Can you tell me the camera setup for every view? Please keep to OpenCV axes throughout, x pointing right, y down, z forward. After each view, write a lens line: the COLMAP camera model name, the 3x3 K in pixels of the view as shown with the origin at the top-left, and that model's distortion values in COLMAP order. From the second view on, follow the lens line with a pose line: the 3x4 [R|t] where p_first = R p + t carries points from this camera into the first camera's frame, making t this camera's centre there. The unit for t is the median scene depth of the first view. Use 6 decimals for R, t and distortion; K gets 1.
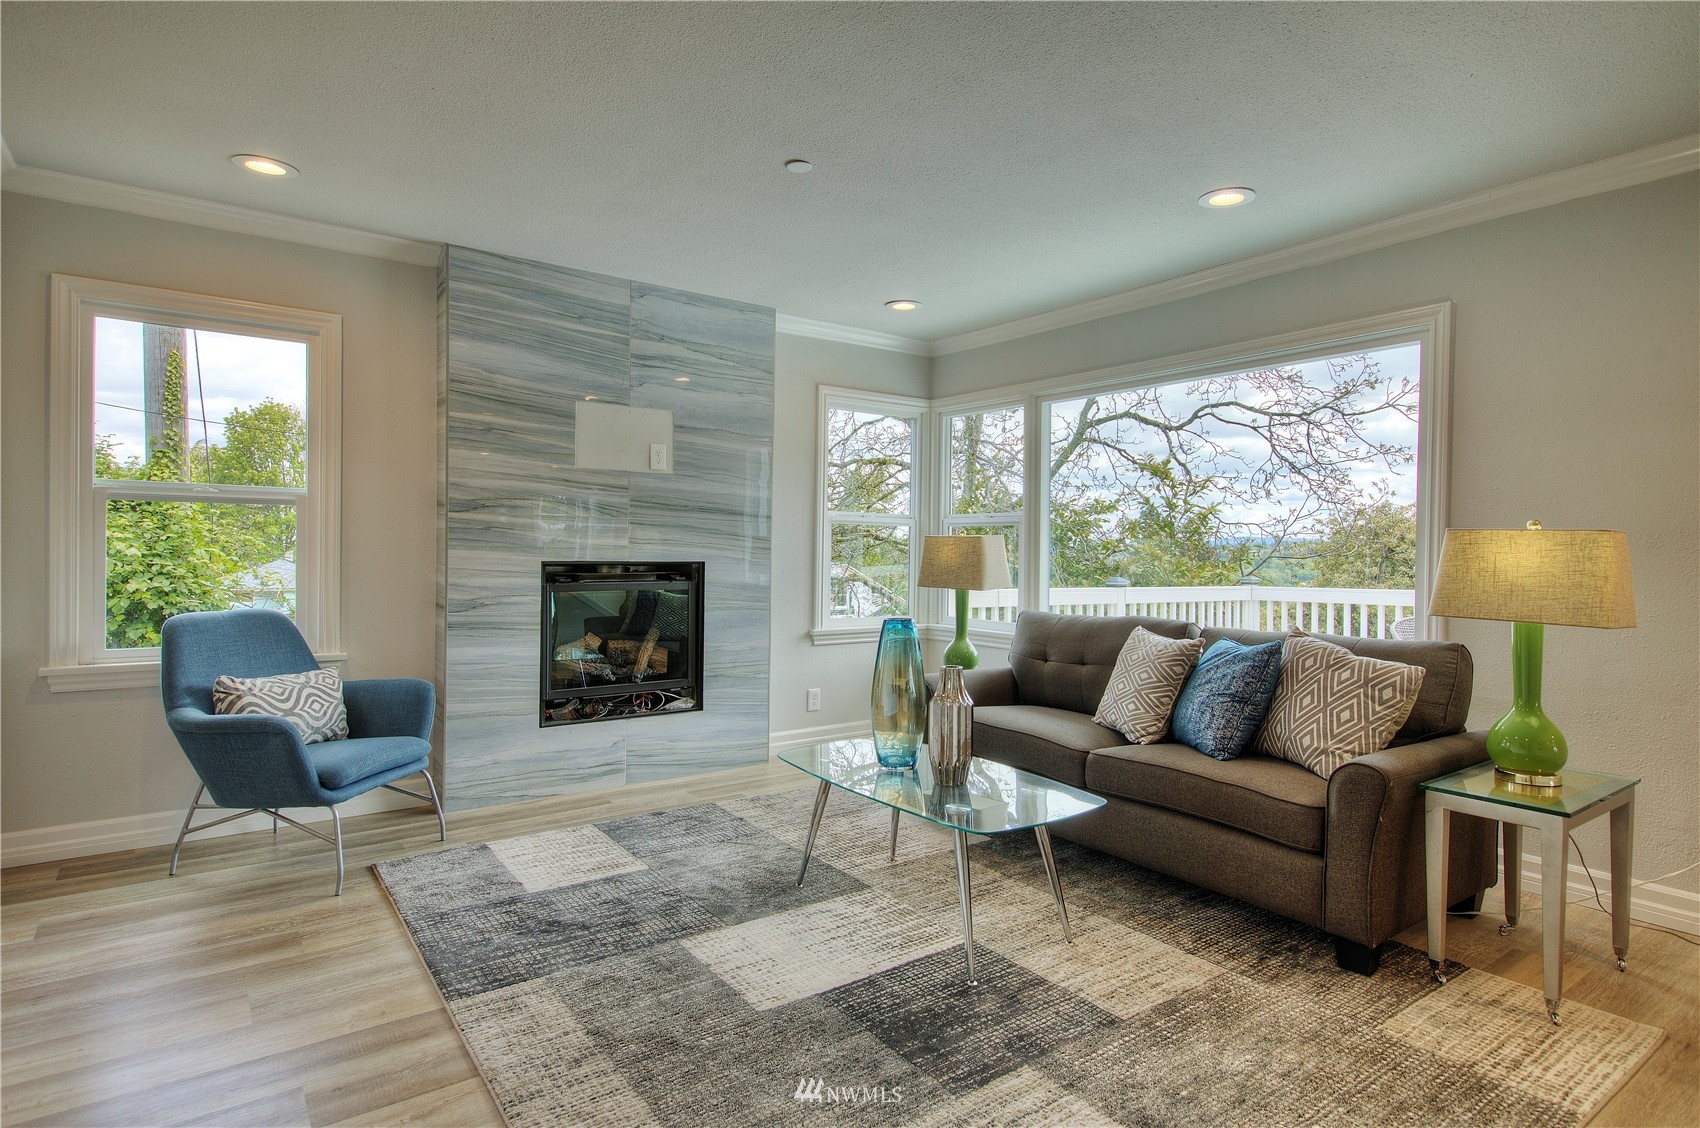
lens RADIAL K [[895.5, 0, 857.1], [0, 895.5, 561.7], [0, 0, 1]] dist [0.005400, 0.000353]
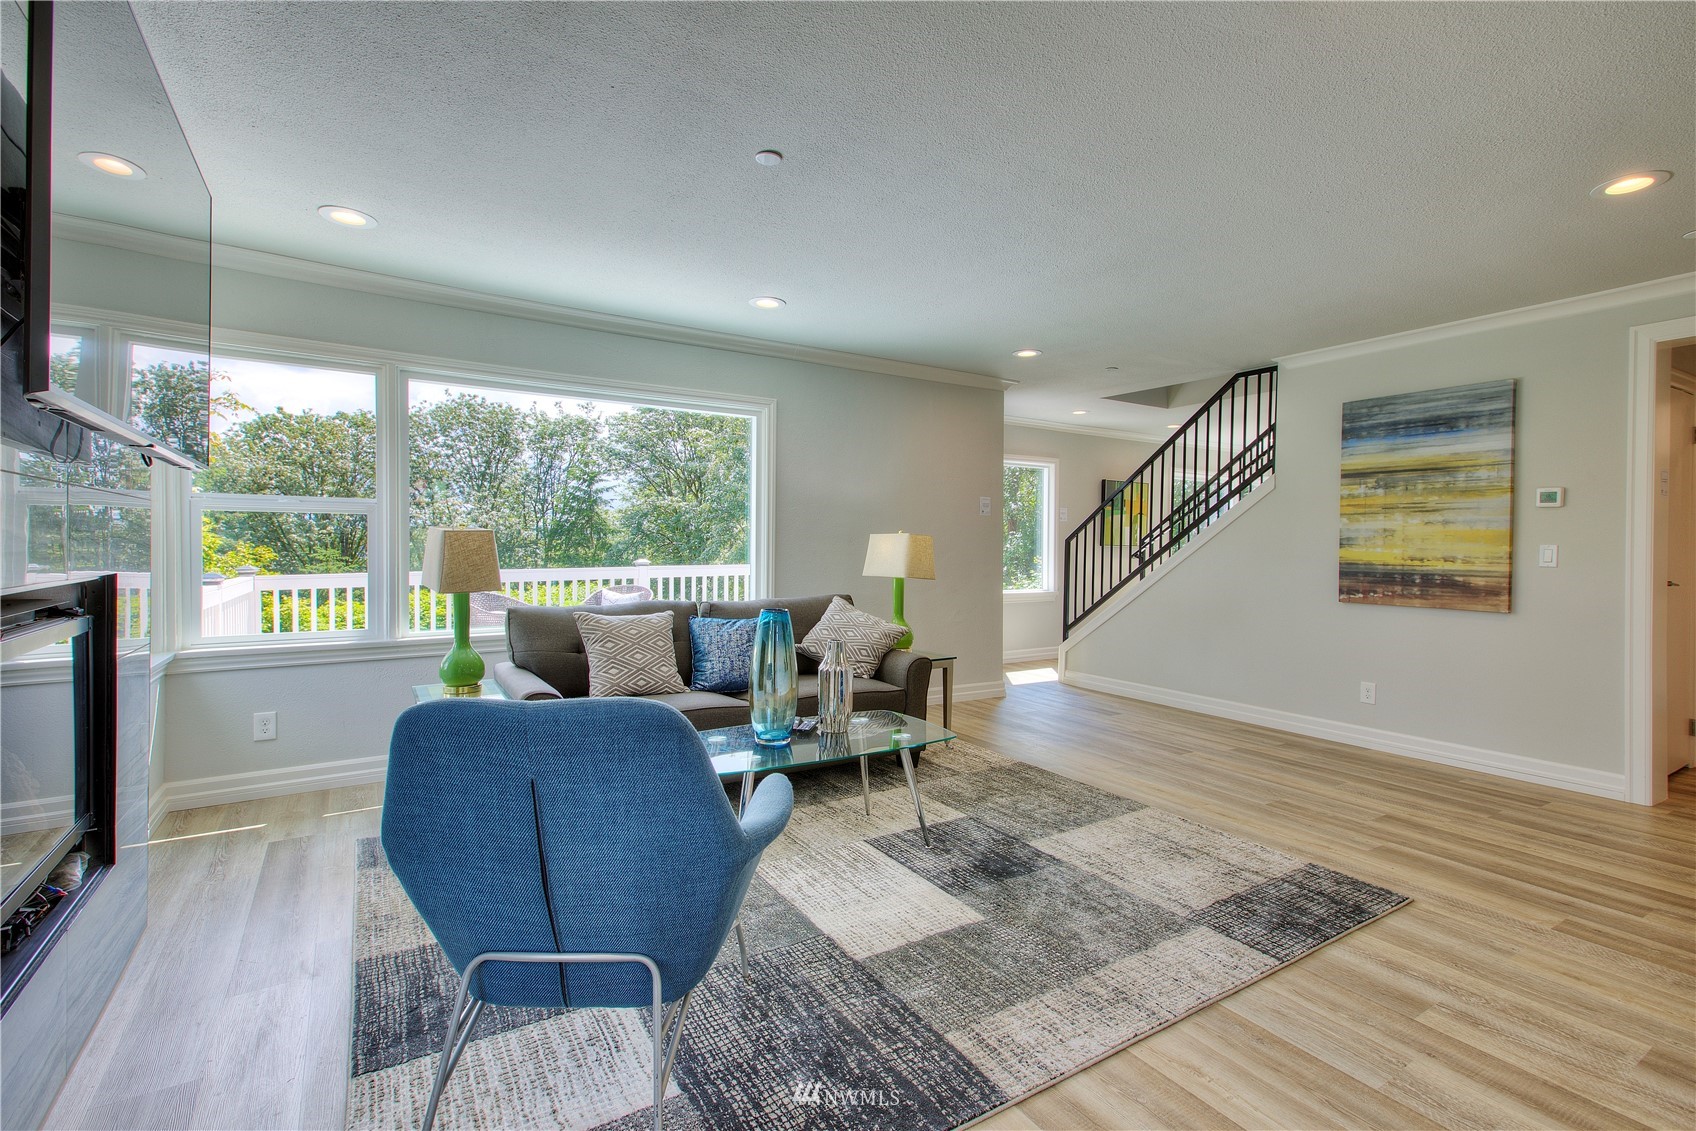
lens RADIAL K [[775.2, 0, 854.4], [0, 775.2, 560.2], [0, 0, 1]] dist [0.020524, -0.000035]
pose [[0.056137, -0.023953, 0.998136, -0.978794], [0.003885, 0.999710, 0.023772, -0.014130], [-0.998416, 0.002544, 0.056214, 0.931884]]
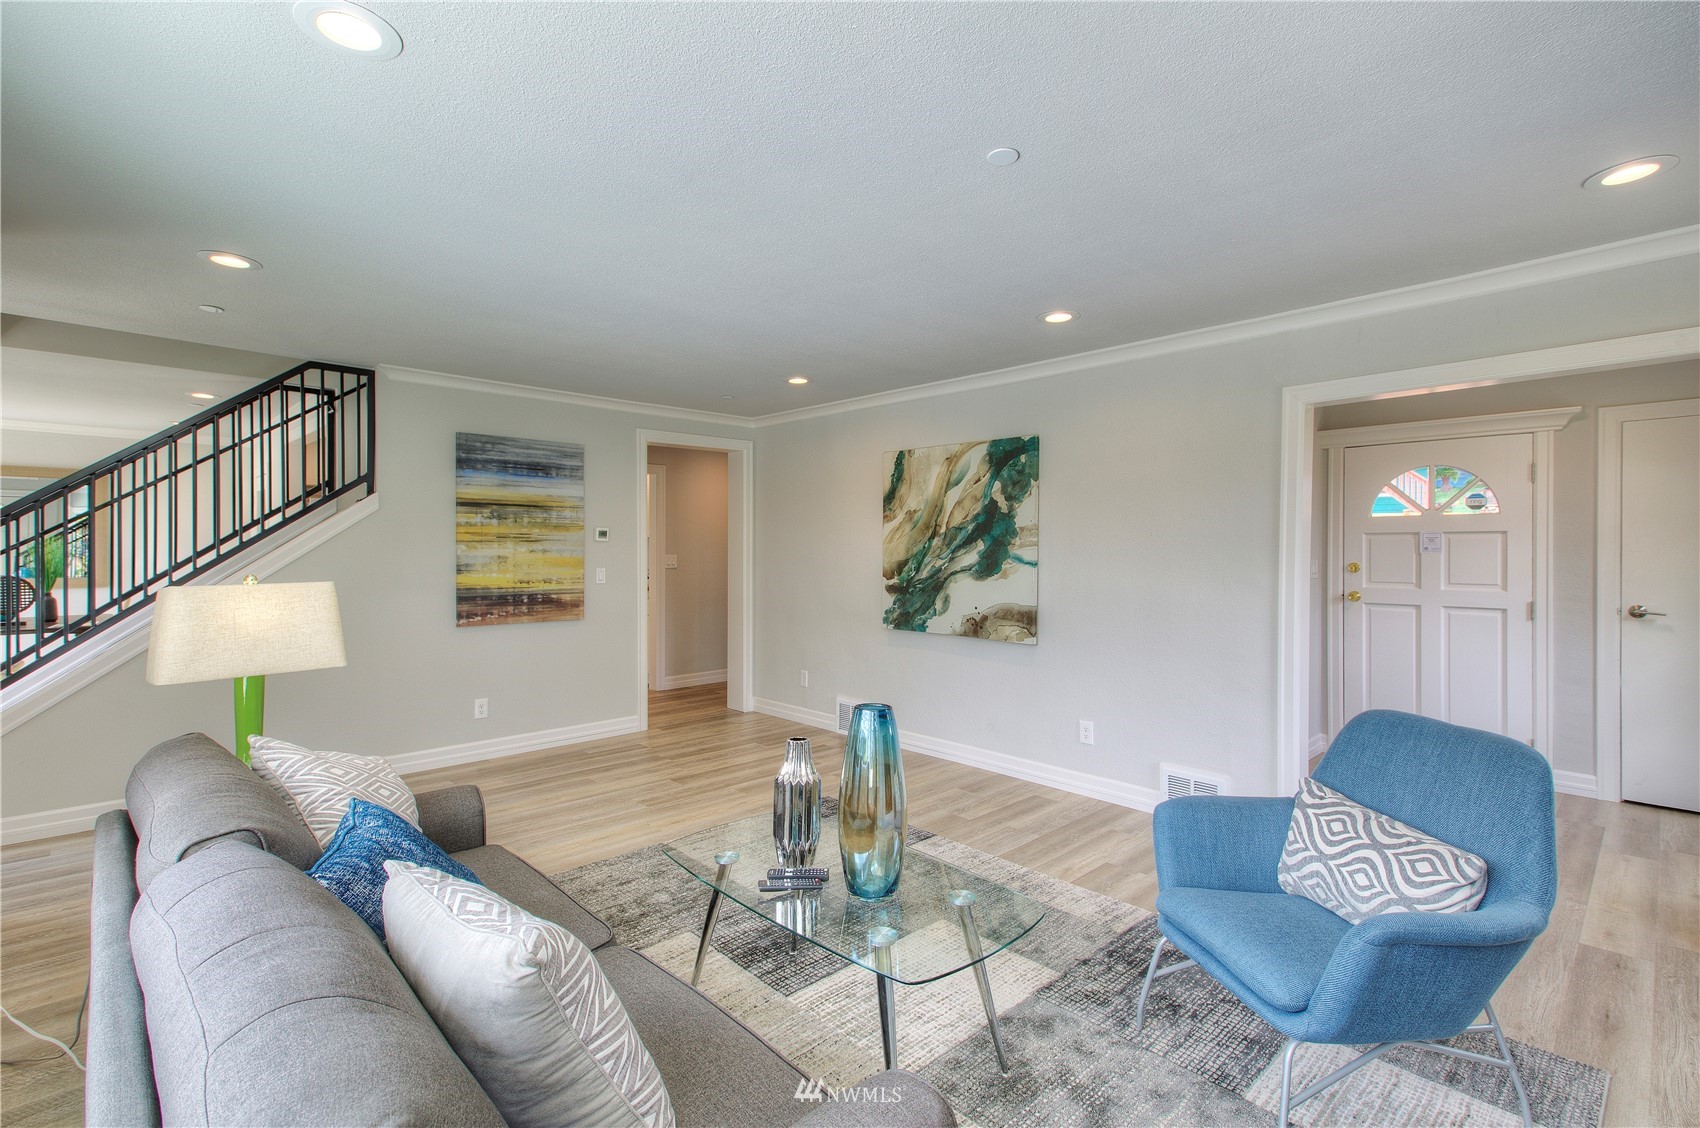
lens RADIAL K [[777.0, 0, 849.4], [0, 777.0, 550.9], [0, 0, 1]] dist [0.020524, -0.000035]
pose [[-0.989802, -0.007467, -0.142256, 0.176305], [-0.009696, 0.999841, 0.014984, -0.082791], [0.142121, 0.016210, -0.989717, 1.821170]]
